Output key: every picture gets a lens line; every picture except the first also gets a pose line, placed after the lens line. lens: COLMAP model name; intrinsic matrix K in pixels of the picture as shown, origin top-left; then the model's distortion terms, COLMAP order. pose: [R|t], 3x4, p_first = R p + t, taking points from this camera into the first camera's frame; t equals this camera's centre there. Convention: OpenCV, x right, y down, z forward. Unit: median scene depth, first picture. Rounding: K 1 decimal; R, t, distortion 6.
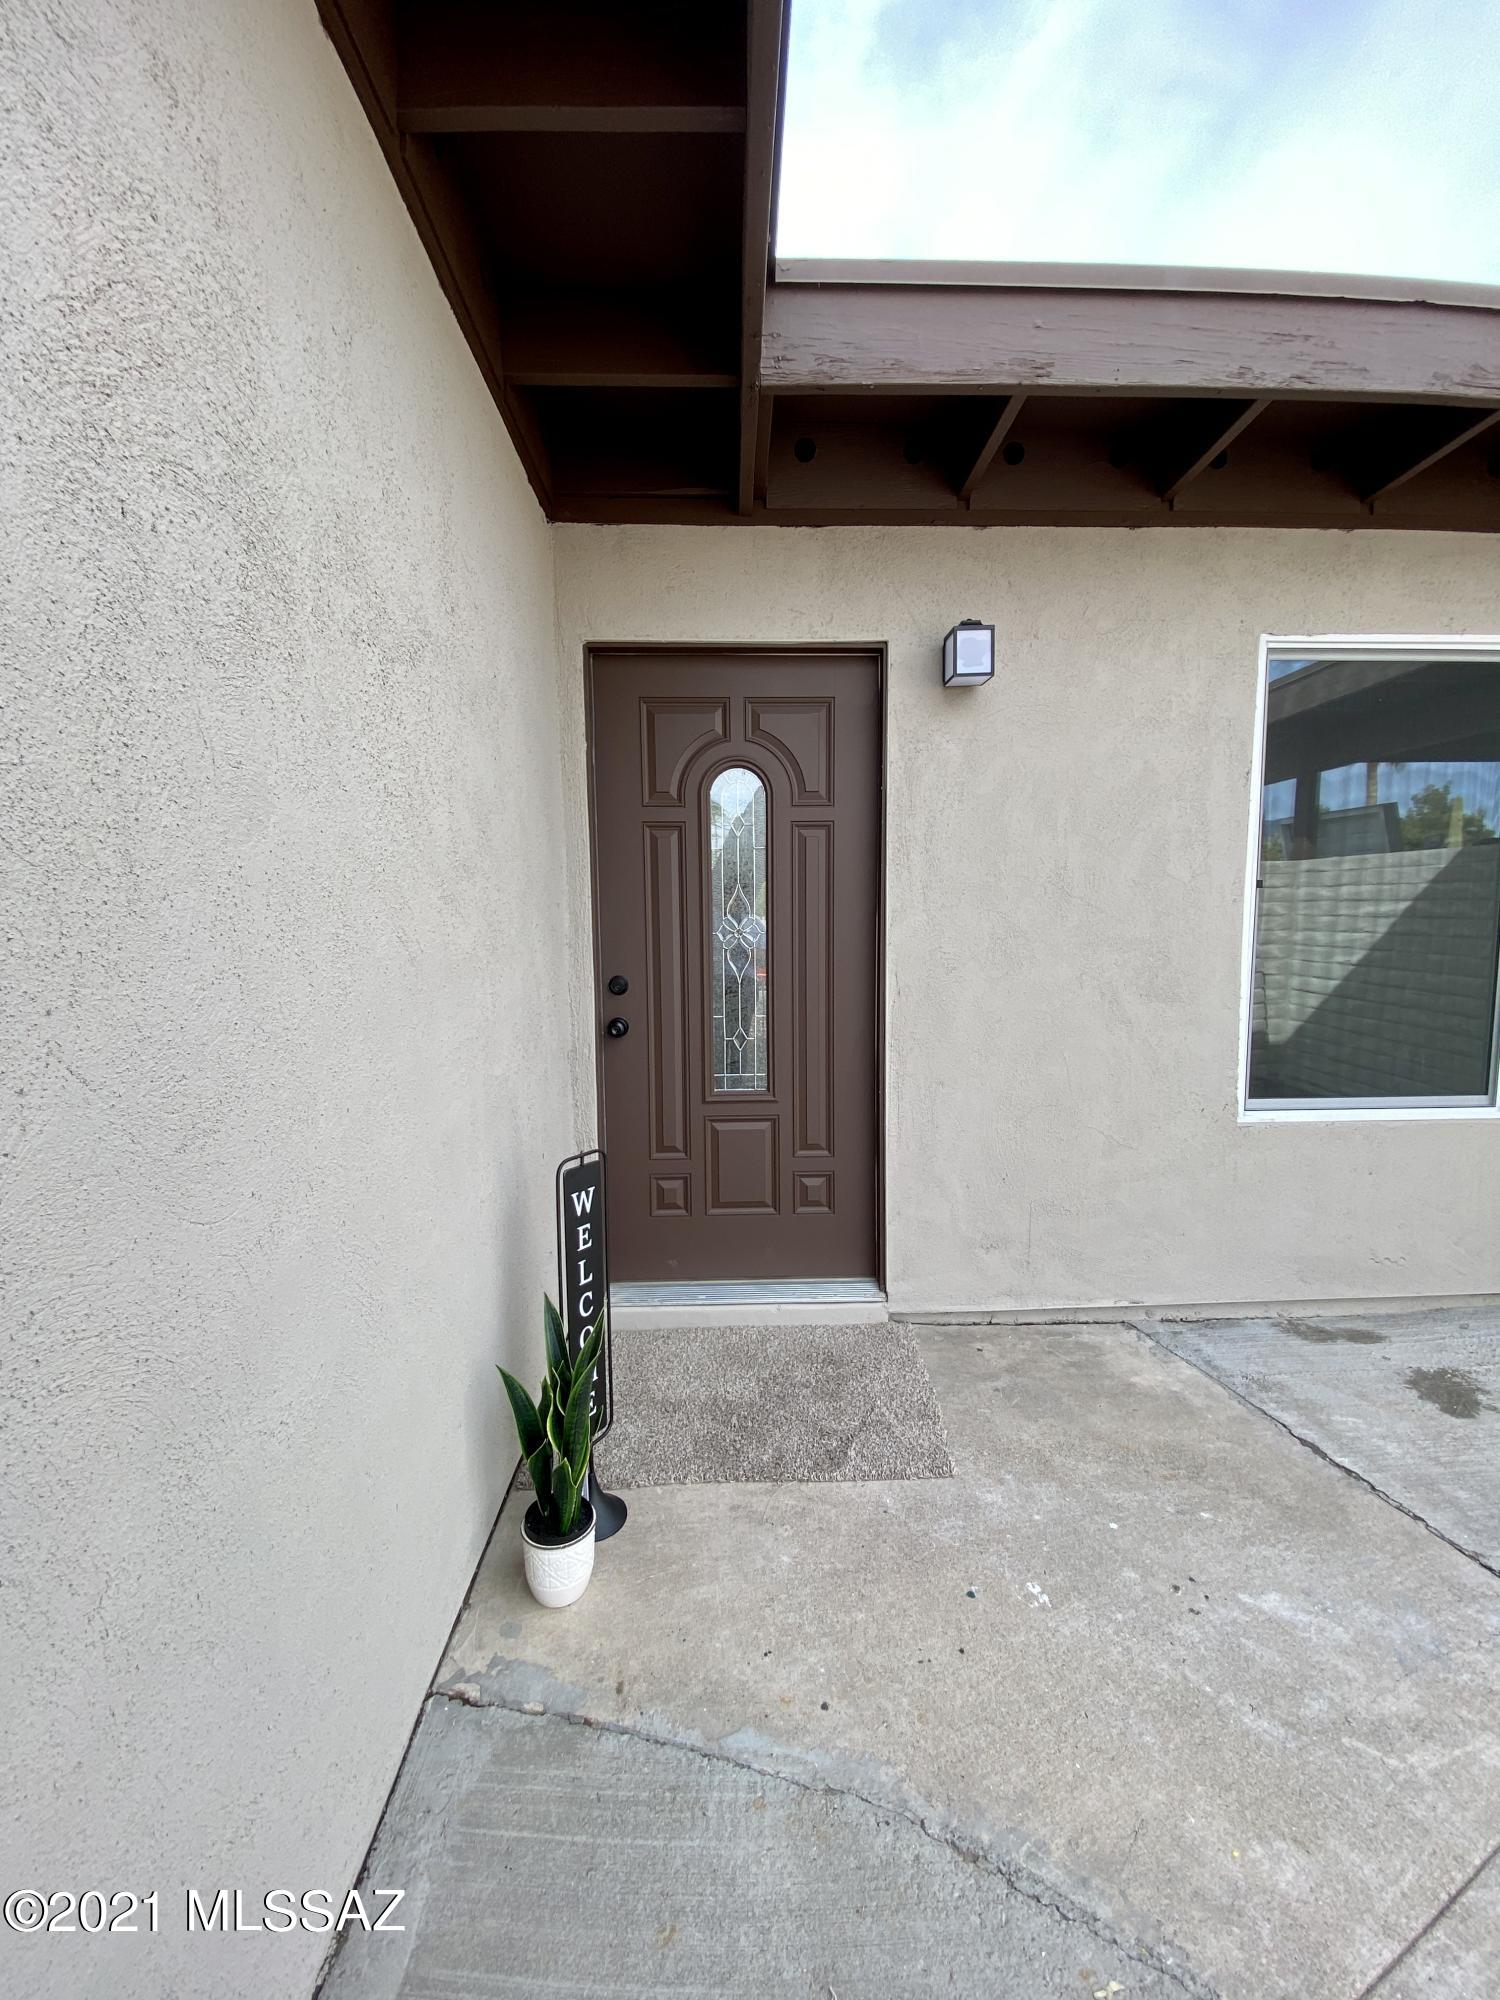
lens RADIAL K [[803.6, 0, 757.9], [0, 803.6, 990.0], [0, 0, 1]] dist [-0.035873, -0.000345]
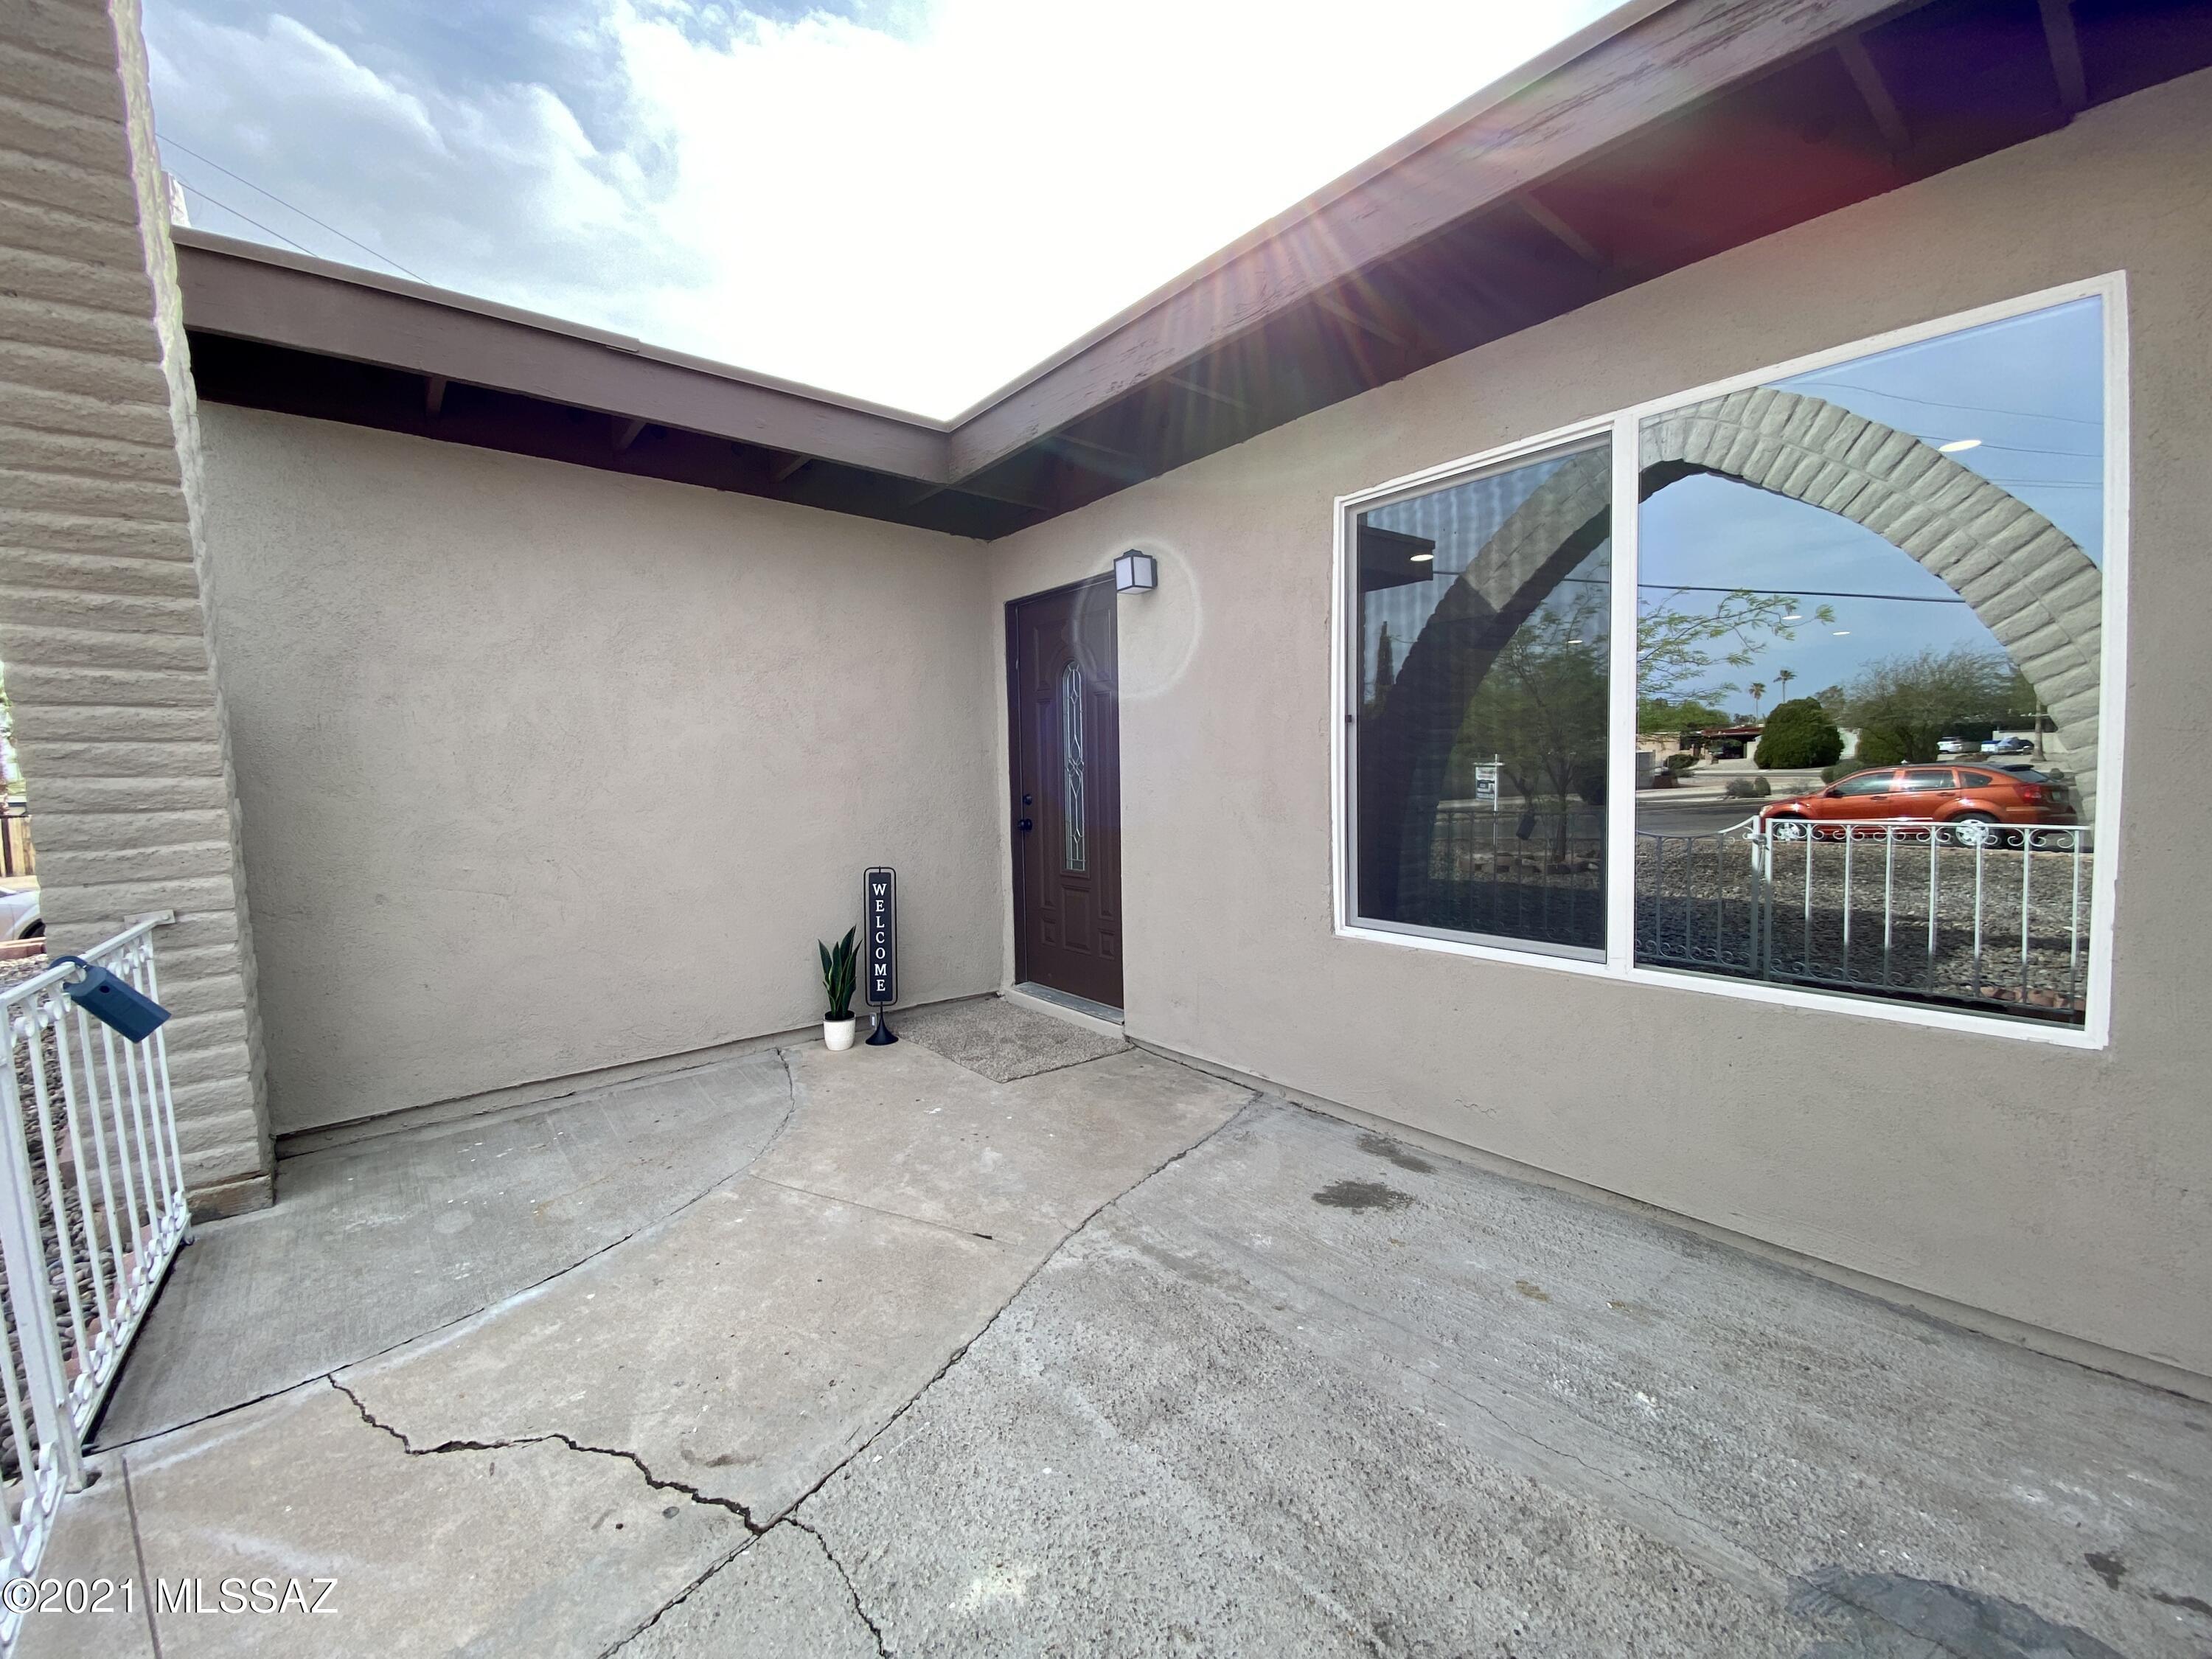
lens RADIAL K [[894.9, 0, 1106.0], [0, 894.9, 829.5], [0, 0, 1]] dist [-0.000172, -0.012256]
pose [[0.625032, 0.044199, -0.779347, 1.508156], [-0.059019, 0.998214, 0.009279, 0.030430], [0.778365, 0.040197, 0.626524, -0.043547]]
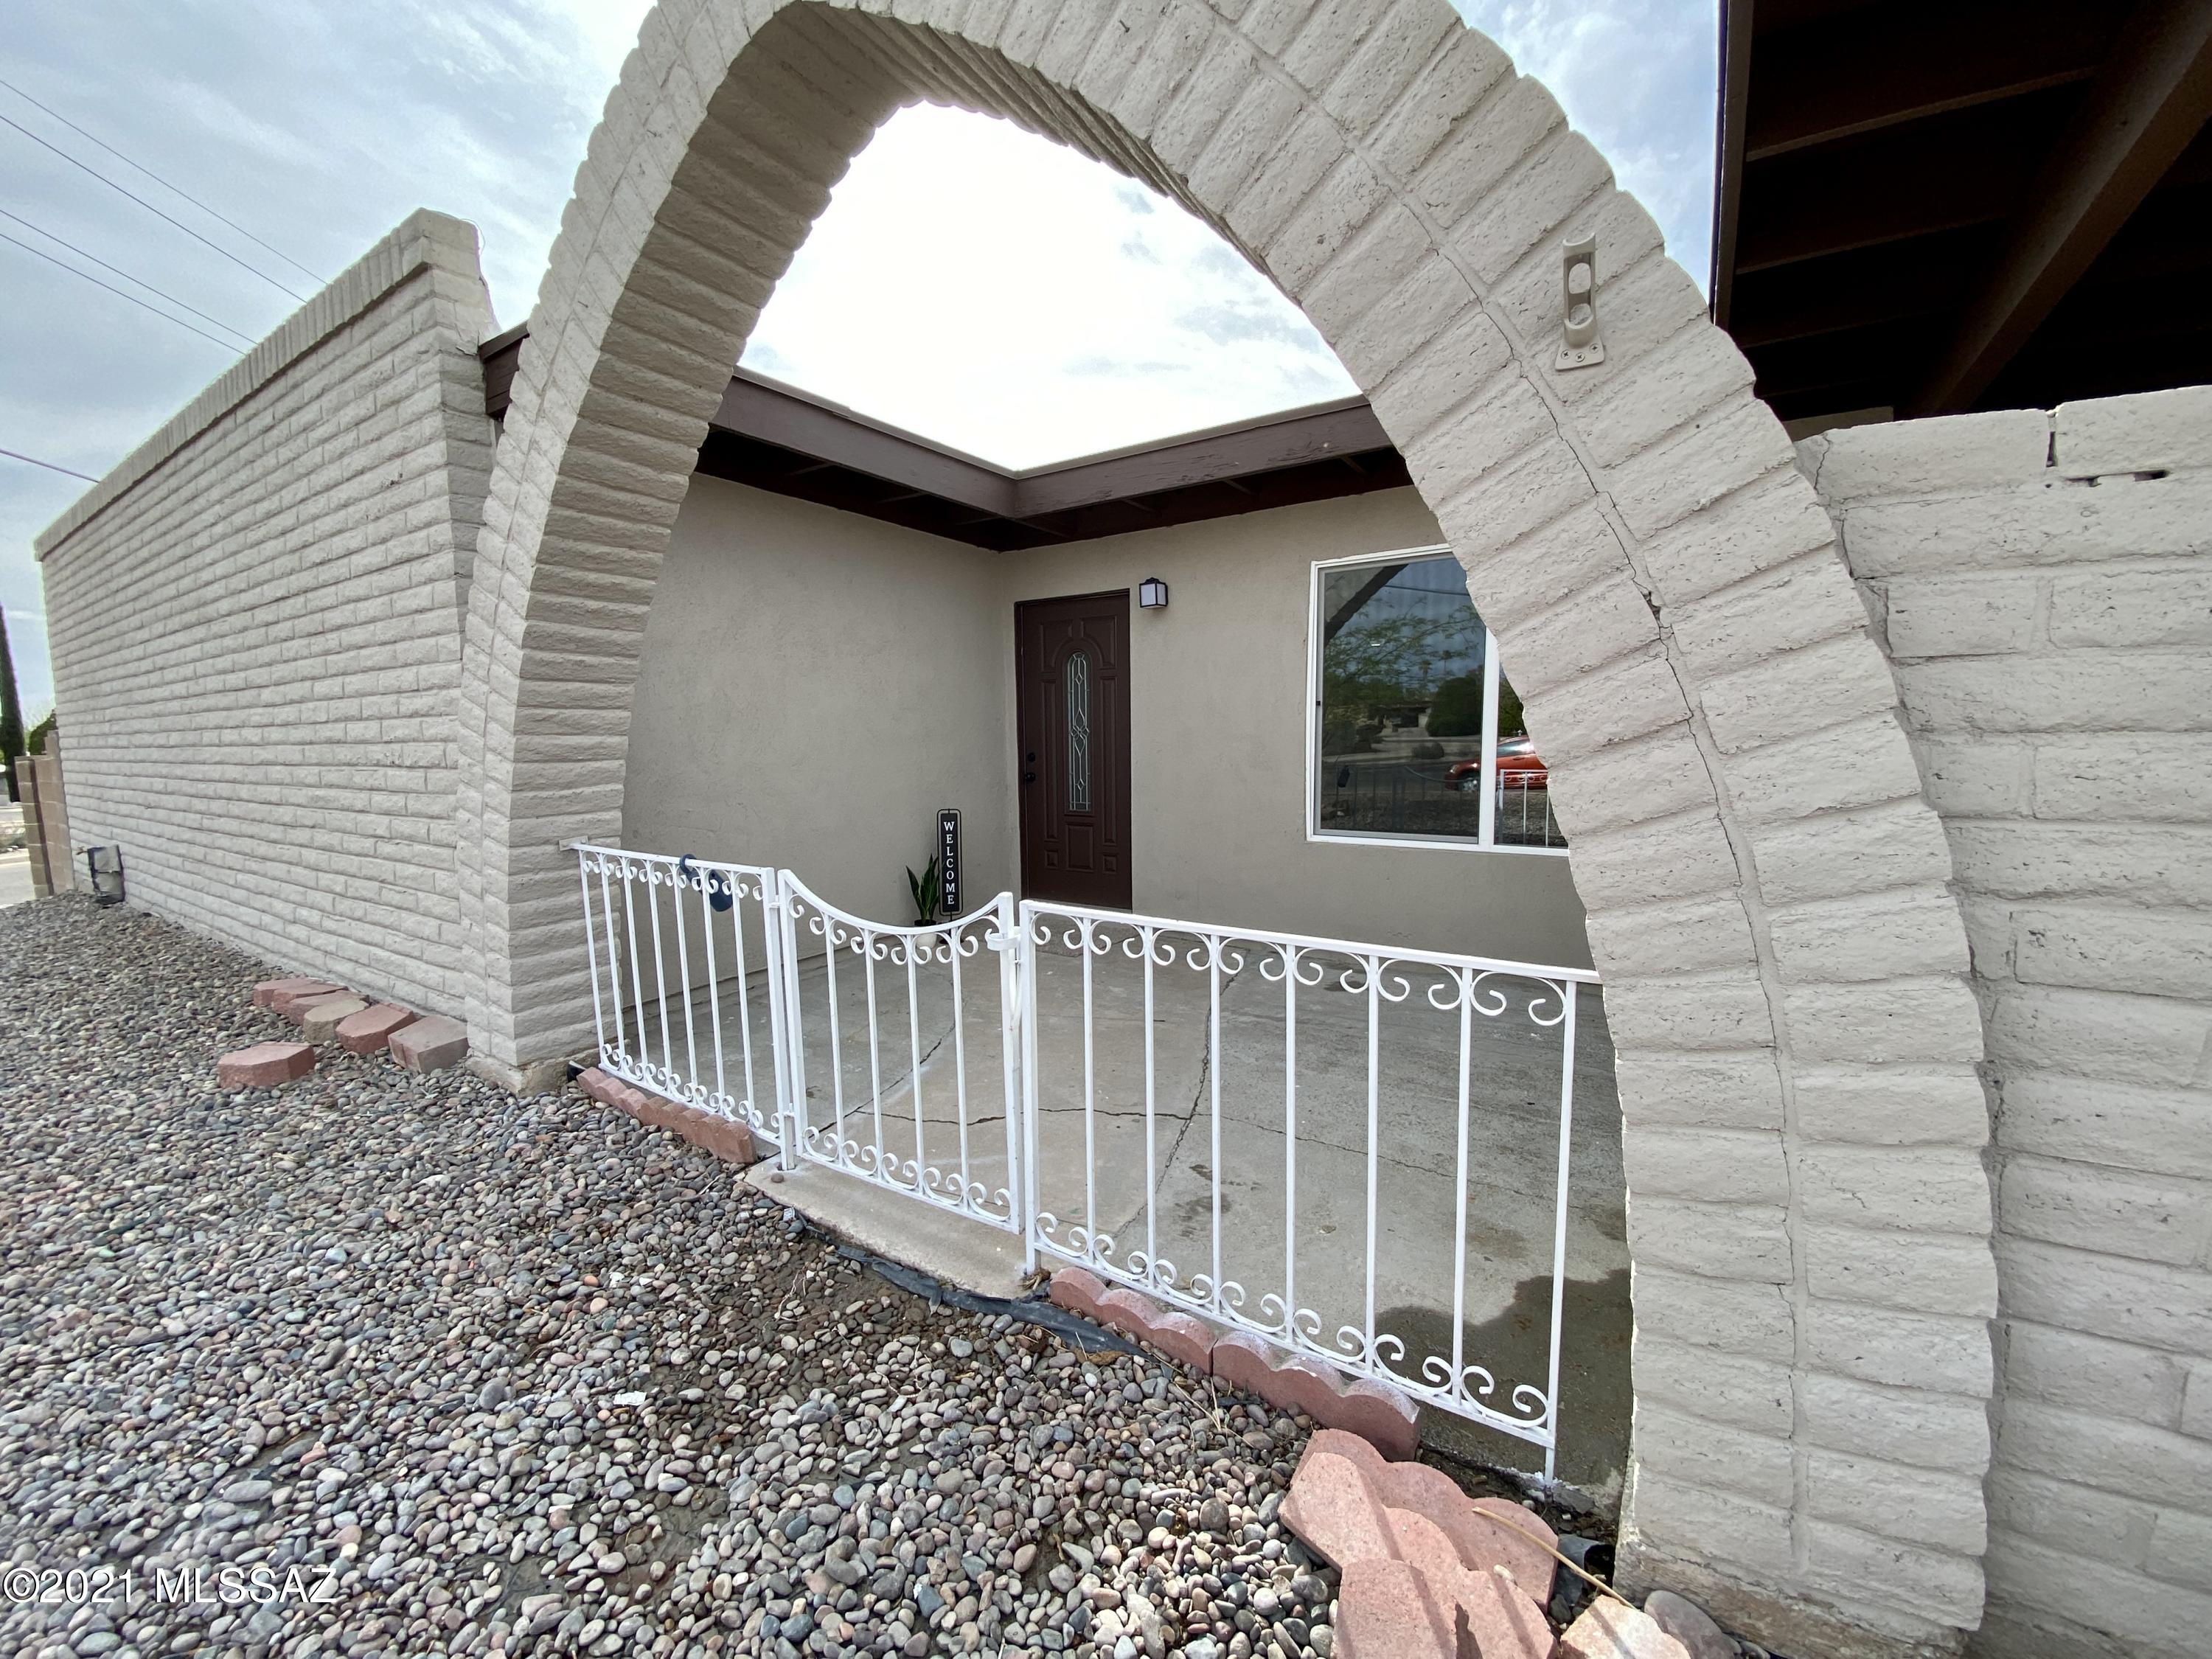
lens RADIAL K [[889.4, 0, 1106.0], [0, 889.4, 829.5], [0, 0, 1]] dist [0.001080, 0.000109]
pose [[0.826364, 0.056627, -0.560282, 1.464397], [-0.045711, 0.998393, 0.033487, 0.106233], [0.561278, -0.002061, 0.827625, -0.946177]]
